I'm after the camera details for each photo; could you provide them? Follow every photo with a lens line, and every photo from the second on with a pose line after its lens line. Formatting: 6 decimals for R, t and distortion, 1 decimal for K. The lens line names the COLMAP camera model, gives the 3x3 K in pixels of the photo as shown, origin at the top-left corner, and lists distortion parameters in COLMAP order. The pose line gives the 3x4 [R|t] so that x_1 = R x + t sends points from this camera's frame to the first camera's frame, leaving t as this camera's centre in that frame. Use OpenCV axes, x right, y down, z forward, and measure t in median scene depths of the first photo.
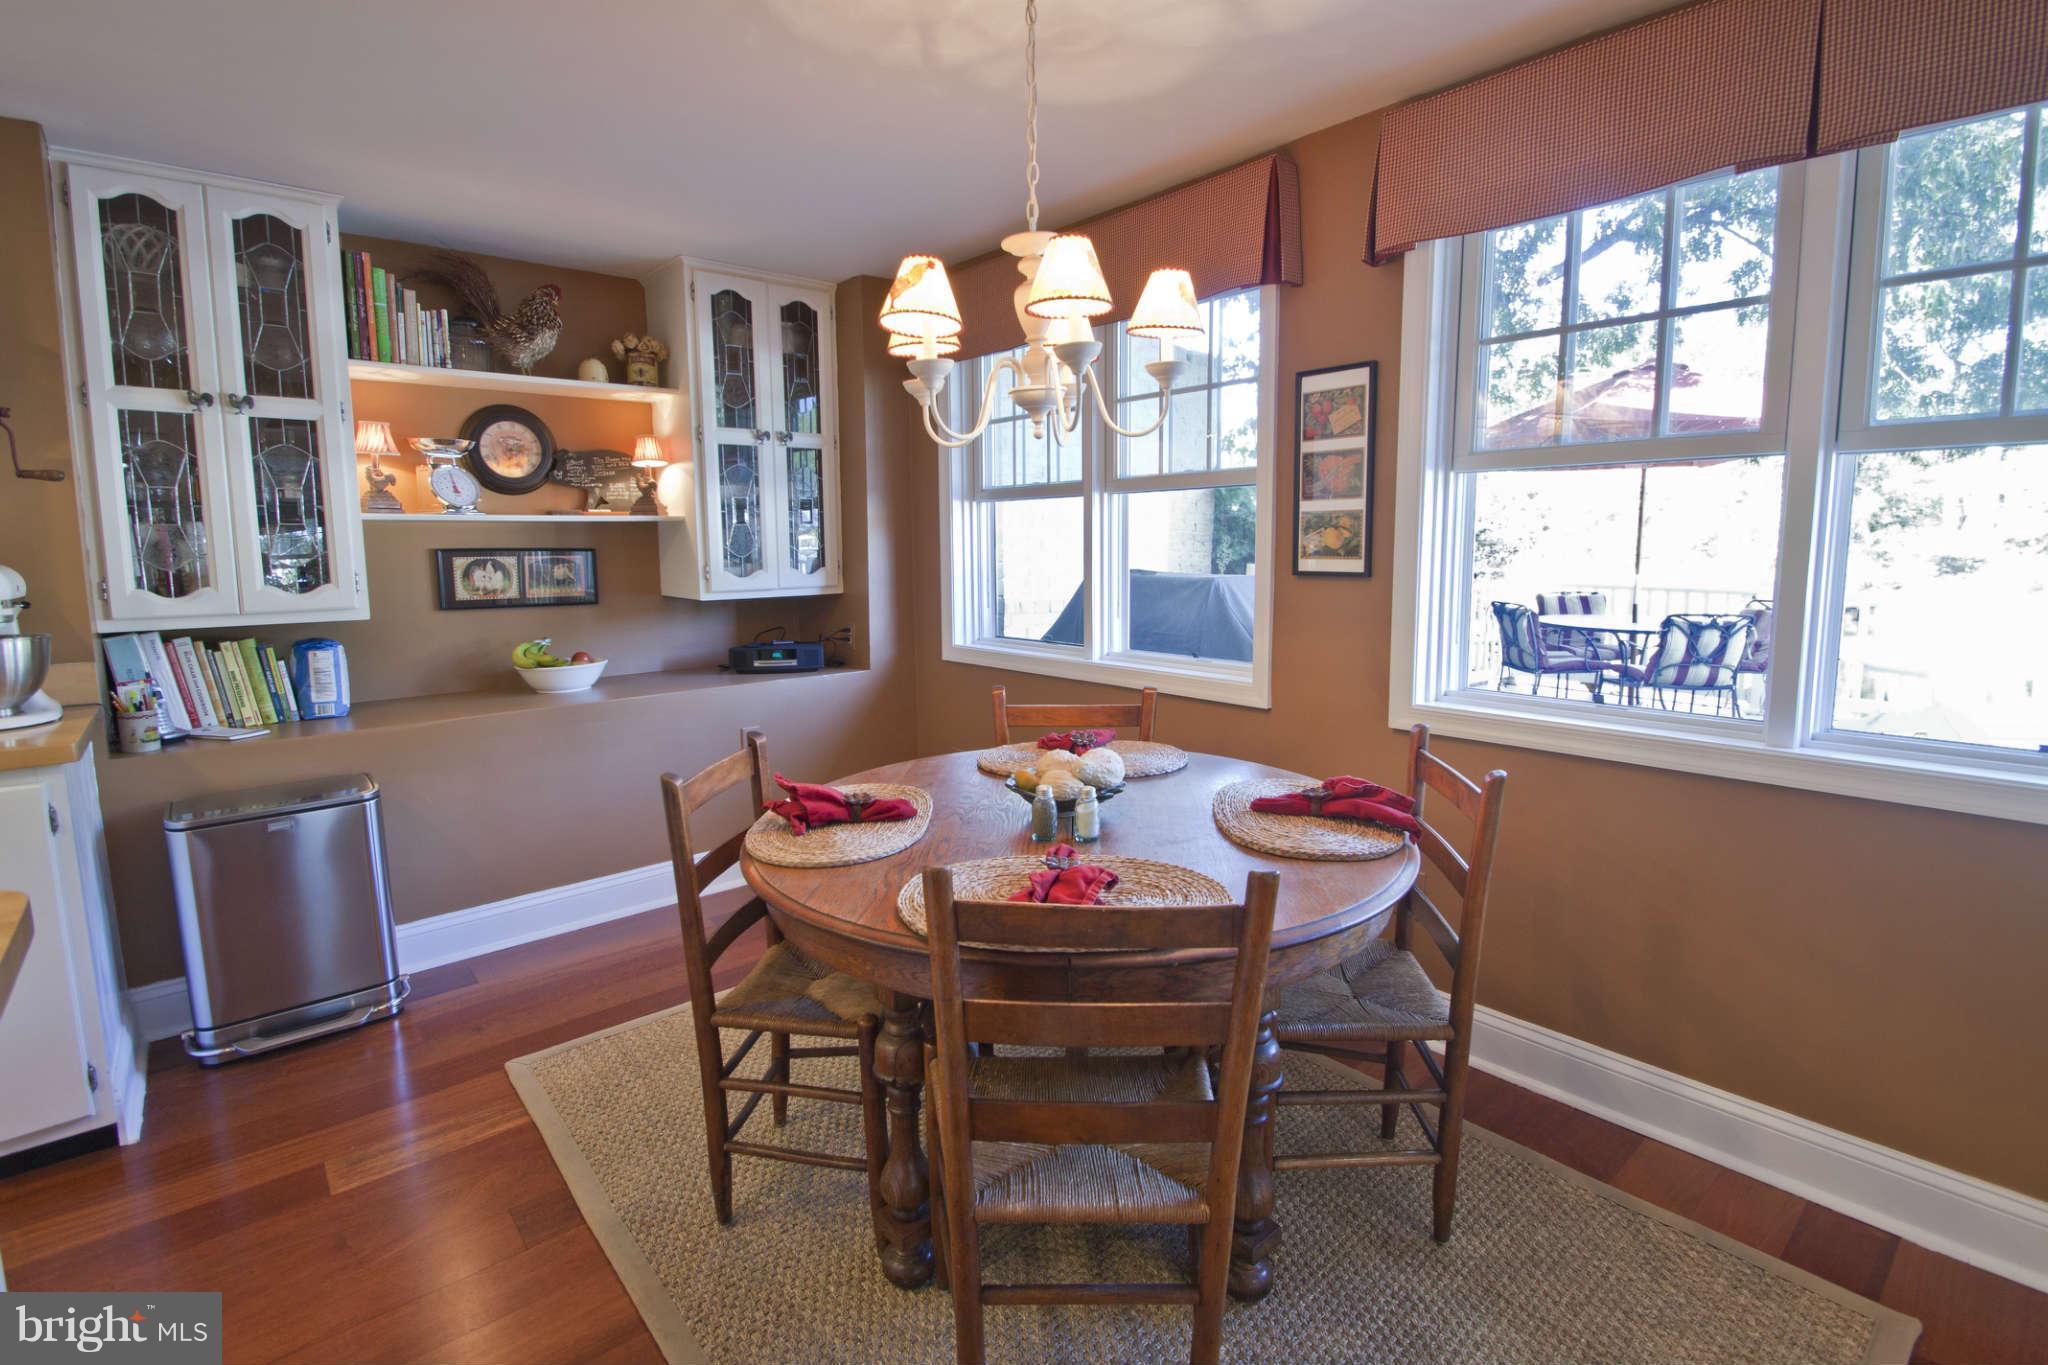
lens RADIAL K [[951.0, 0, 1008.6], [0, 951.0, 648.9], [0, 0, 1]] dist [0.015406, -0.016800]
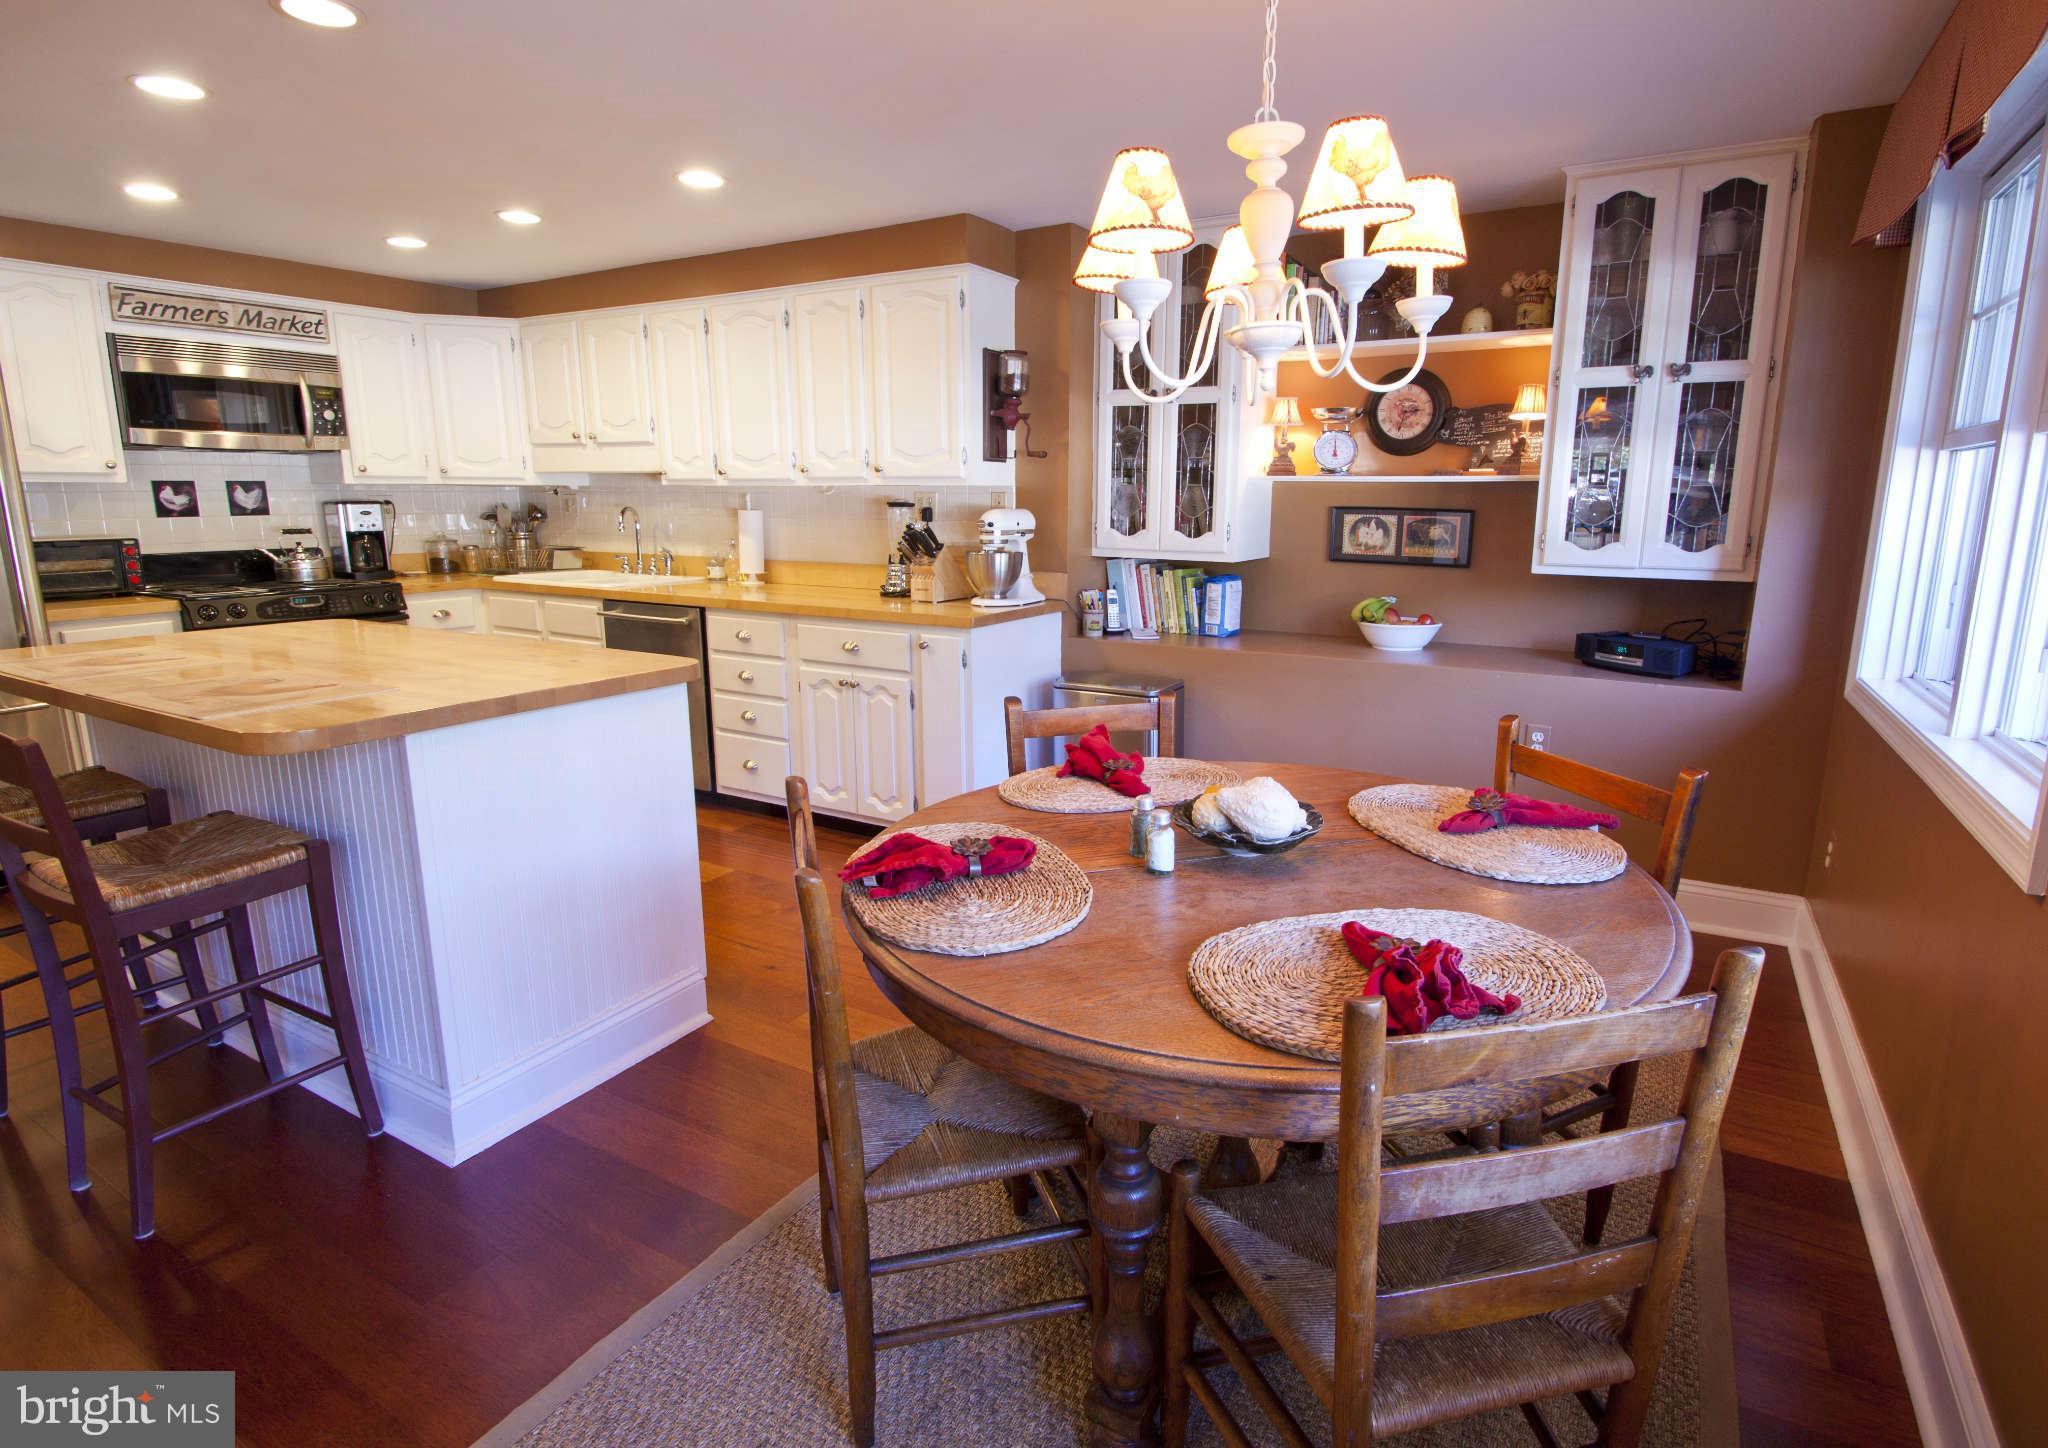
lens RADIAL K [[1009.7, 0, 1094.9], [0, 1009.7, 691.9], [0, 0, 1]] dist [0.009539, -0.018524]
pose [[0.358381, 0.193633, -0.913274, 0.521810], [-0.118250, 0.979790, 0.161333, -0.059044], [0.926056, 0.050177, 0.374035, 0.361726]]
